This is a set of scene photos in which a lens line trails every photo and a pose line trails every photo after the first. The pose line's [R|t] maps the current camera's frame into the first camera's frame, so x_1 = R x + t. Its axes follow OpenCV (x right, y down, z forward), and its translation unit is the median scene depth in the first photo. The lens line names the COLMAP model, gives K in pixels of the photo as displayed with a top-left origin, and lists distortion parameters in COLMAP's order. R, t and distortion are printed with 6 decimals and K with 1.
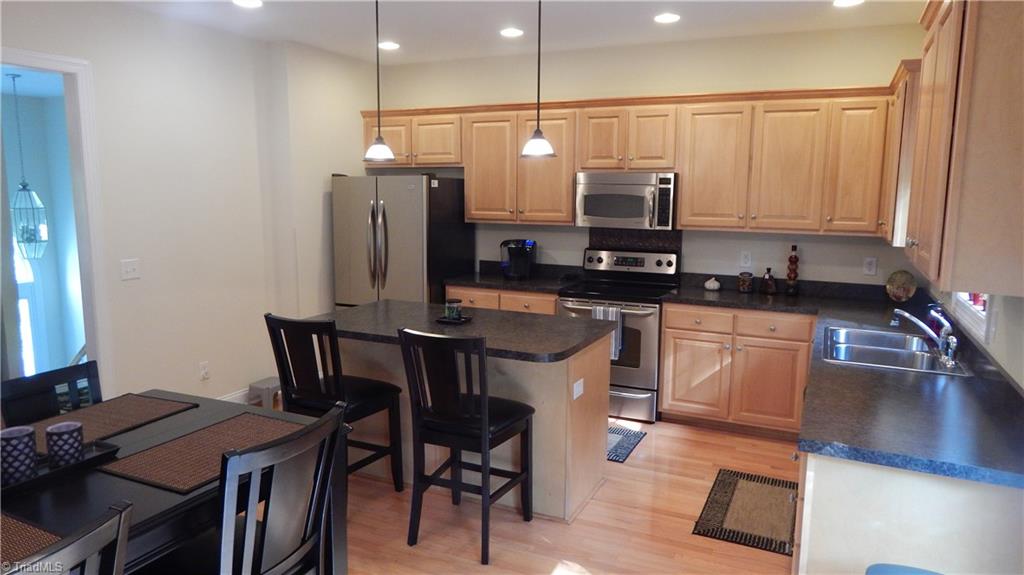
lens RADIAL K [[662.7, 0, 527.2], [0, 662.7, 281.6], [0, 0, 1]] dist [0.006204, -0.026251]
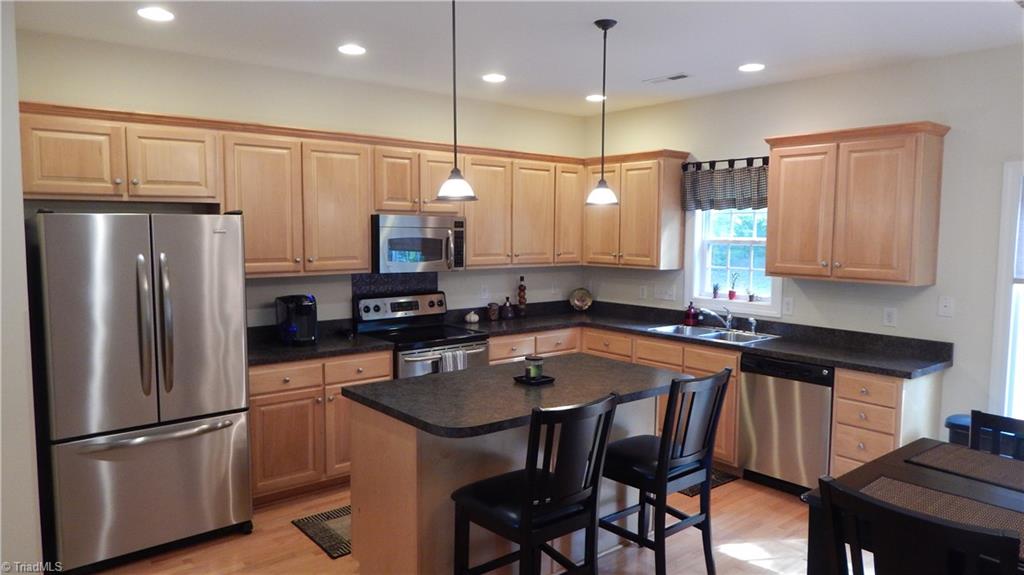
lens RADIAL K [[662.7, 0, 527.2], [0, 662.7, 281.6], [0, 0, 1]] dist [0.006204, -0.026251]
pose [[0.433661, -0.076490, 0.897824, -0.697217], [0.123588, 0.992023, 0.024821, -0.073956], [-0.892560, 0.100196, 0.439655, 0.445297]]
